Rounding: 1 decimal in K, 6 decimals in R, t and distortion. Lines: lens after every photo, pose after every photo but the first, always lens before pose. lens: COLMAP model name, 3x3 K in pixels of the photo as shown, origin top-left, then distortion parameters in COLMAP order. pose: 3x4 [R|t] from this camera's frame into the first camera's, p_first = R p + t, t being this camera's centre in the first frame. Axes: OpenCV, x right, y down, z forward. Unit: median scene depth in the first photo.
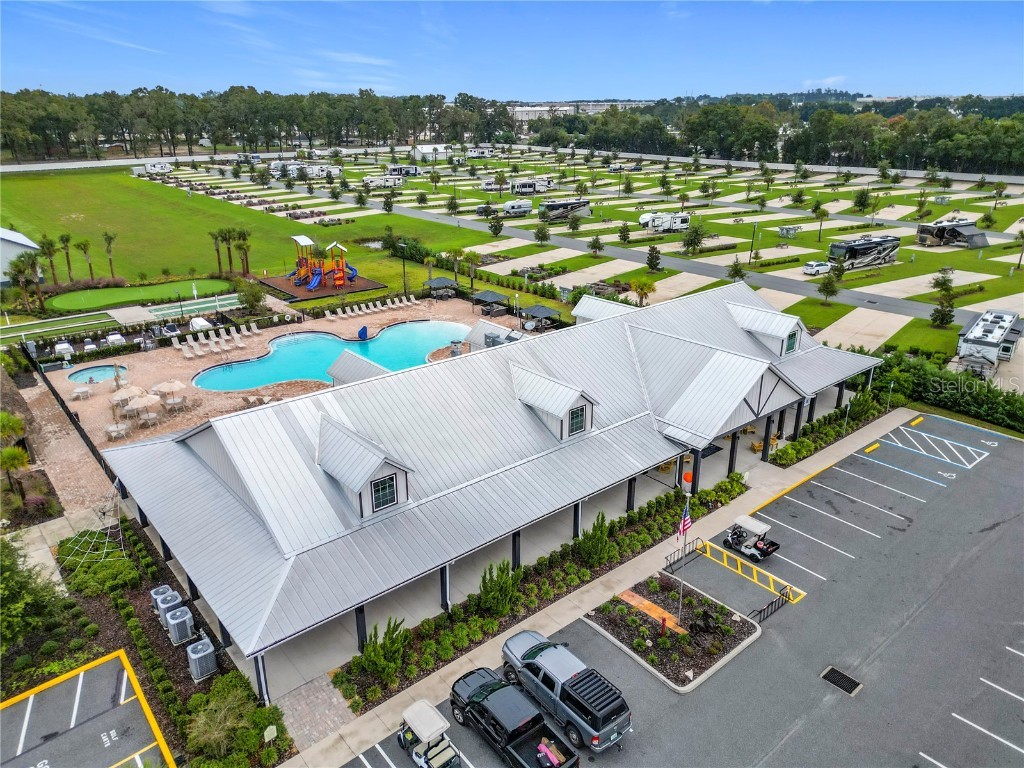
lens RADIAL K [[711.9, 0, 515.9], [0, 711.9, 383.8], [0, 0, 1]] dist [0.096901, -0.073977]
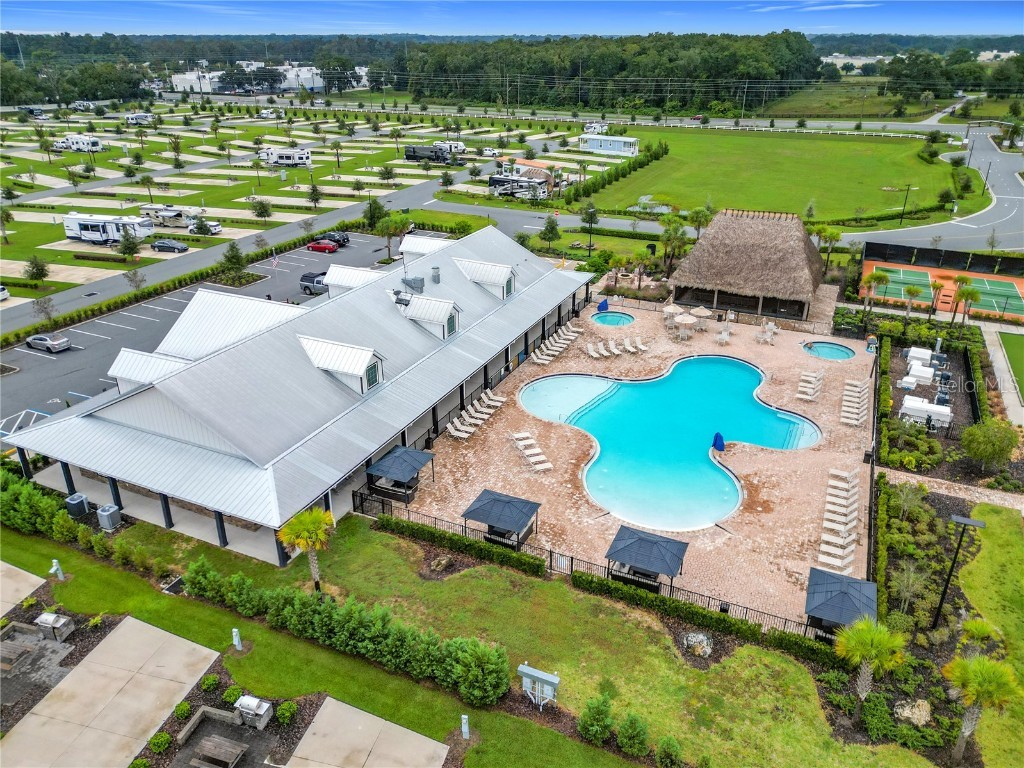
lens RADIAL K [[743.5, 0, 508.2], [0, 743.5, 384.6], [0, 0, 1]] dist [0.055795, -0.077989]
pose [[-0.909373, 0.176763, -0.376558, 0.132126], [-0.148943, 0.706852, 0.691503, -0.324565], [0.388403, 0.684920, -0.616465, 0.744636]]
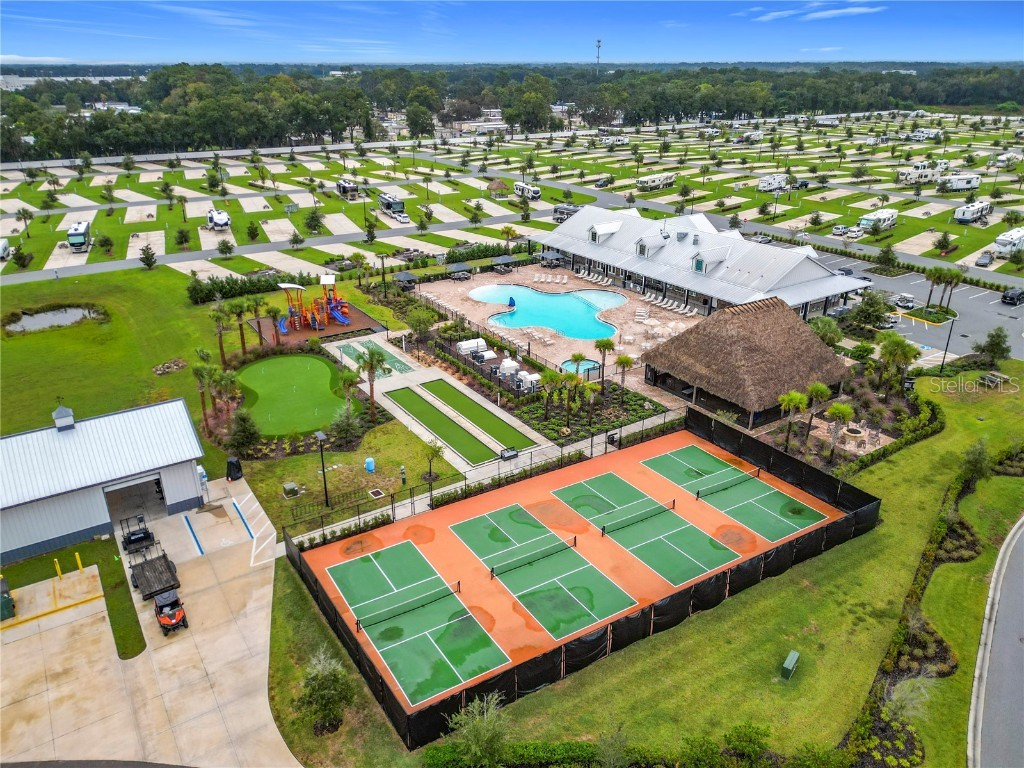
lens RADIAL K [[744.2, 0, 496.7], [0, 744.2, 388.1], [0, 0, 1]] dist [0.054106, -0.066514]
pose [[0.137964, -0.394446, 0.908503, -0.873643], [0.358955, 0.874827, 0.325314, -0.223150], [-0.923102, 0.281230, 0.262283, 0.393656]]
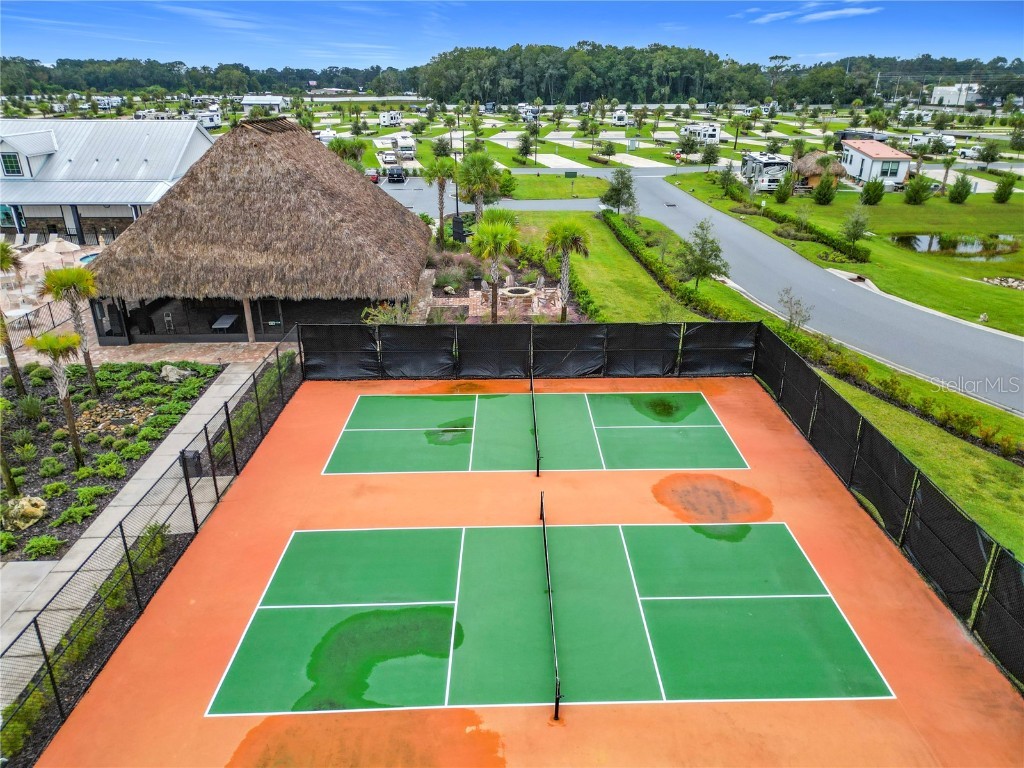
lens RADIAL K [[723.2, 0, 509.5], [0, 723.2, 387.7], [0, 0, 1]] dist [0.070491, -0.061152]
pose [[-0.778606, -0.239557, 0.579987, -0.571249], [0.228873, 0.752183, 0.617931, -0.102891], [-0.584286, 0.613868, -0.530826, 0.501243]]
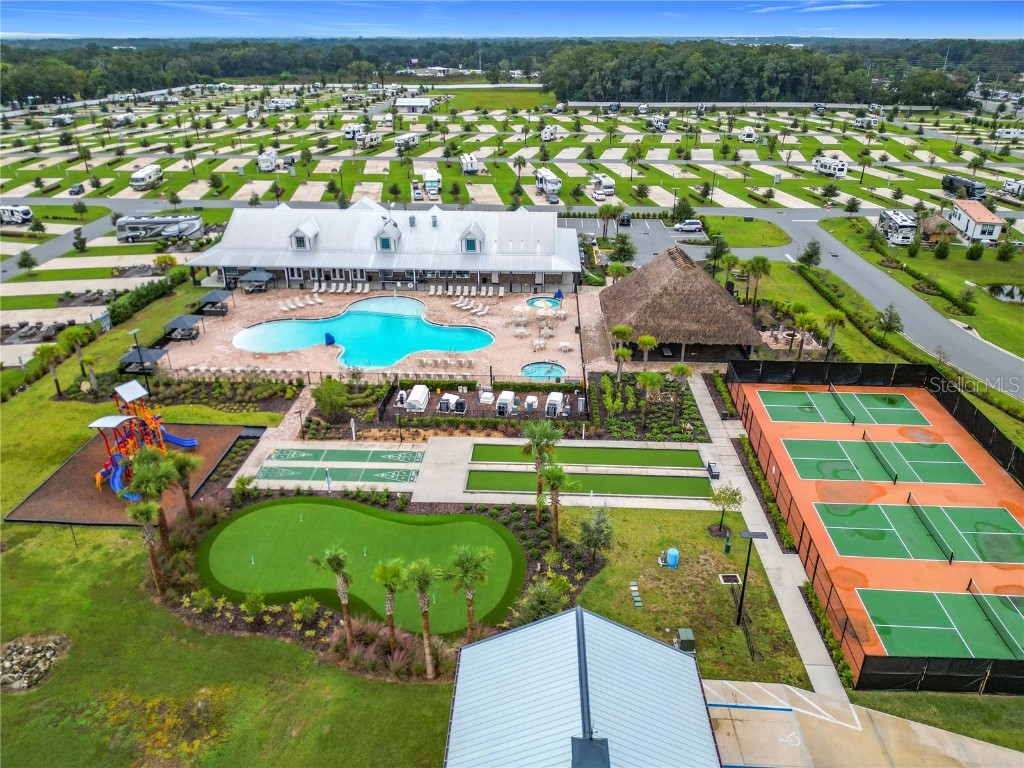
lens RADIAL K [[751.4, 0, 511.8], [0, 751.4, 373.4], [0, 0, 1]] dist [0.037690, -0.070698]
pose [[-0.725978, -0.279505, 0.628357, -0.619478], [0.249284, 0.744594, 0.619222, -0.362991], [-0.640948, 0.606181, -0.470883, 0.771354]]
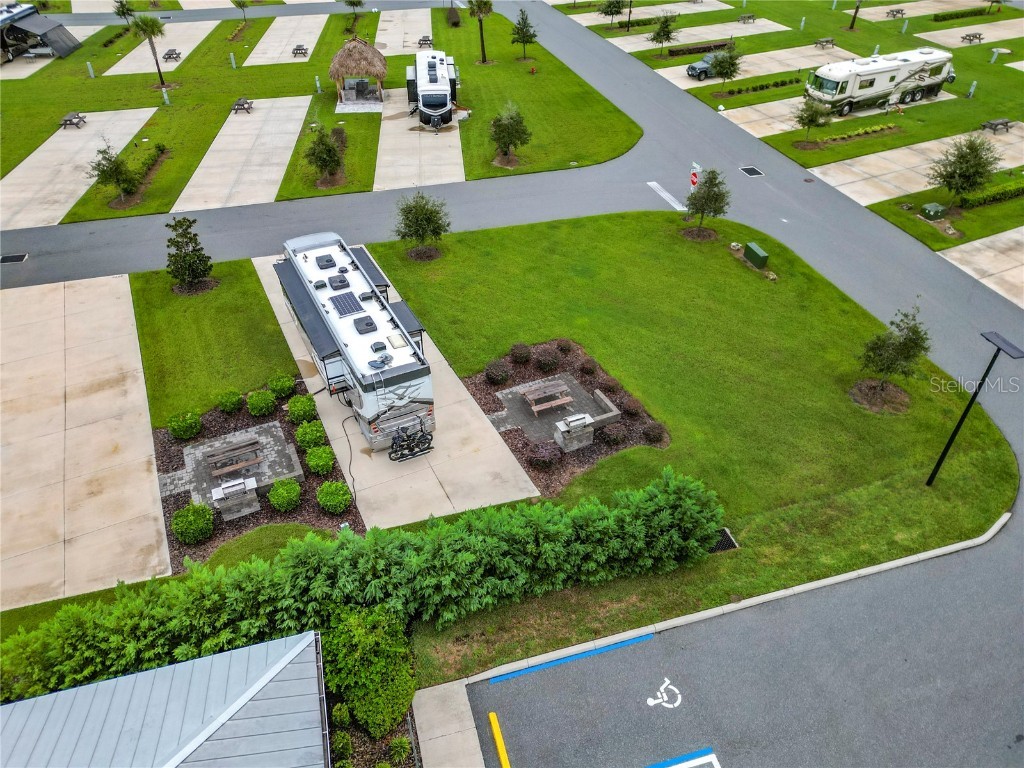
lens RADIAL K [[738.1, 0, 514.4], [0, 738.1, 362.4], [0, 0, 1]] dist [0.040270, -0.004007]
pose [[0.410916, -0.536069, 0.737413, 0.160698], [0.322451, 0.842033, 0.432441, -0.107231], [-0.852745, 0.060083, 0.518860, 0.331310]]
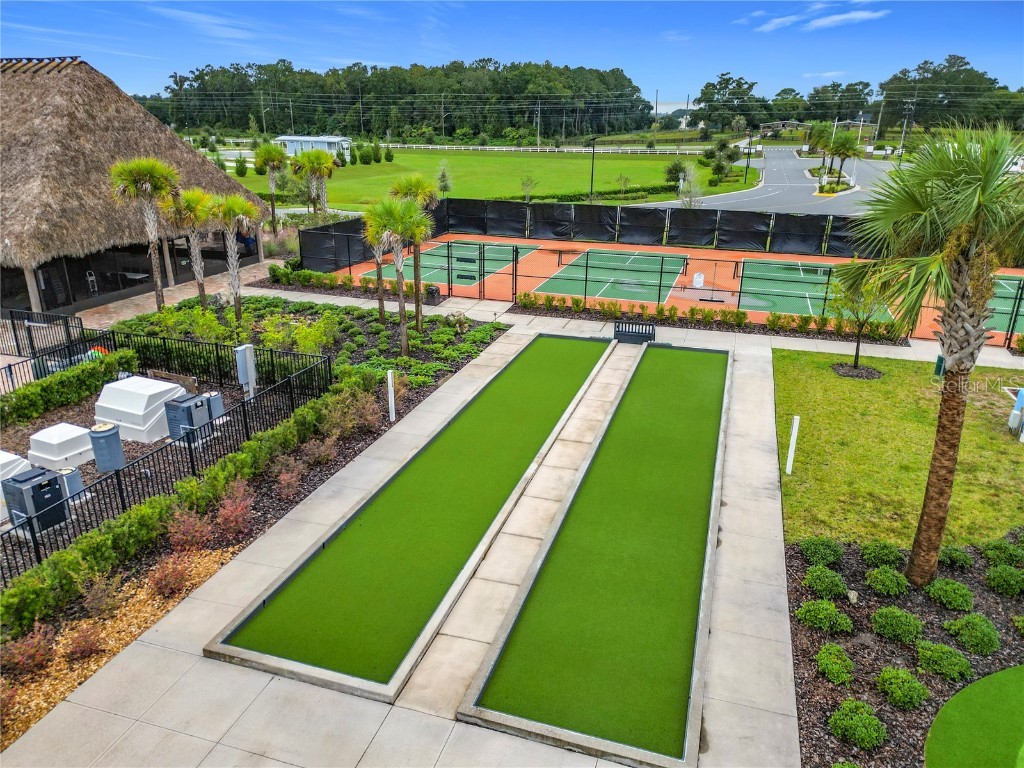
lens RADIAL K [[726.6, 0, 509.2], [0, 726.6, 390.4], [0, 0, 1]] dist [0.077547, -0.074012]
pose [[-0.849864, 0.176529, -0.496558, -0.313456], [-0.197928, 0.766335, 0.611191, -0.127739], [0.488422, 0.617712, -0.616341, 0.643745]]
